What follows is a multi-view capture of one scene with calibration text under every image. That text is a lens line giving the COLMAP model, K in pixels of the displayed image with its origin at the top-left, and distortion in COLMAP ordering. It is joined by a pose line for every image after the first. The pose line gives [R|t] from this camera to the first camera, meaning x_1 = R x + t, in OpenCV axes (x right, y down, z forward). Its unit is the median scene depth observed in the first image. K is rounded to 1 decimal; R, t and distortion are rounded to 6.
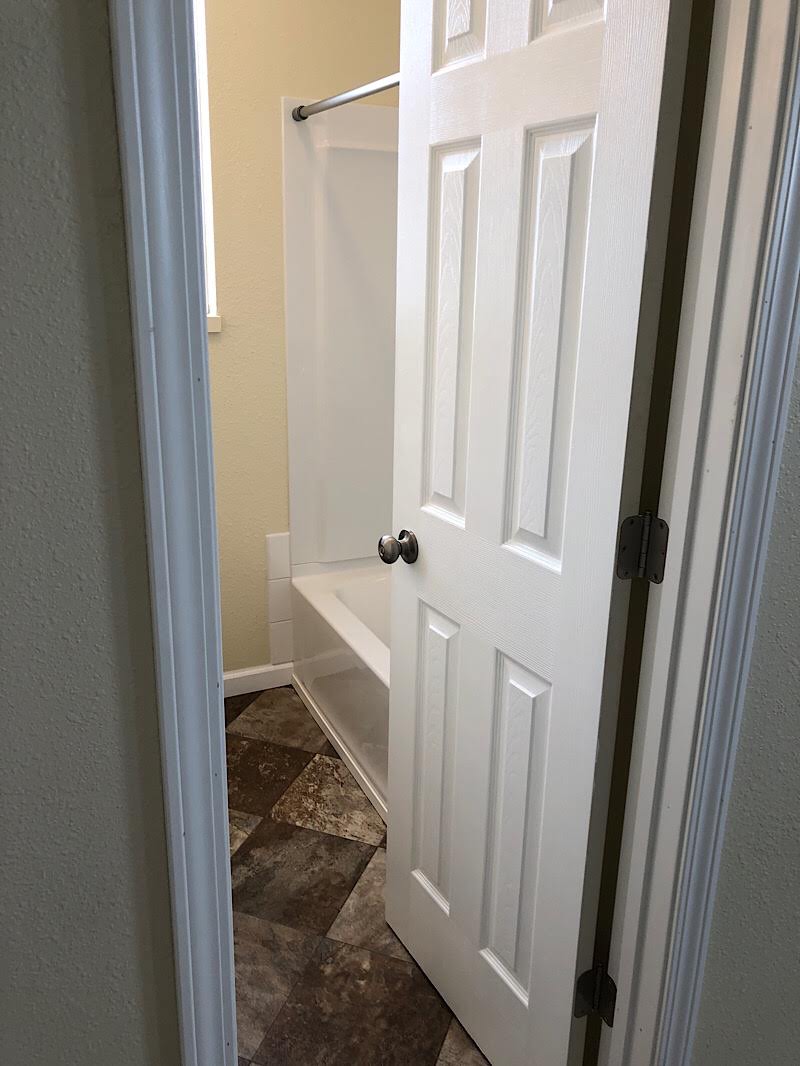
lens RADIAL K [[873.5, 0, 400.4], [0, 873.5, 531.7], [0, 0, 1]] dist [0.009595, 0.018248]
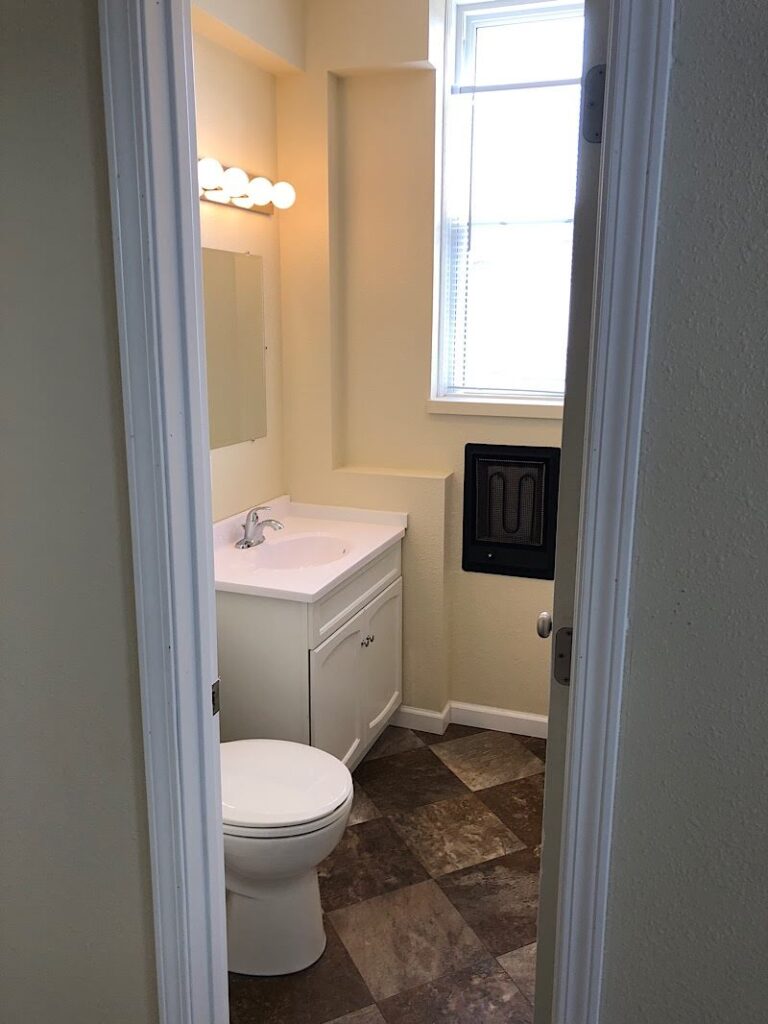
lens RADIAL K [[839.1, 0, 383.3], [0, 839.1, 510.9], [0, 0, 1]] dist [0.009595, 0.018248]
pose [[0.702115, 0.145797, -0.696977, 0.493885], [-0.206536, 0.978433, -0.003385, -0.066296], [0.681452, 0.146327, 0.717085, 0.043845]]
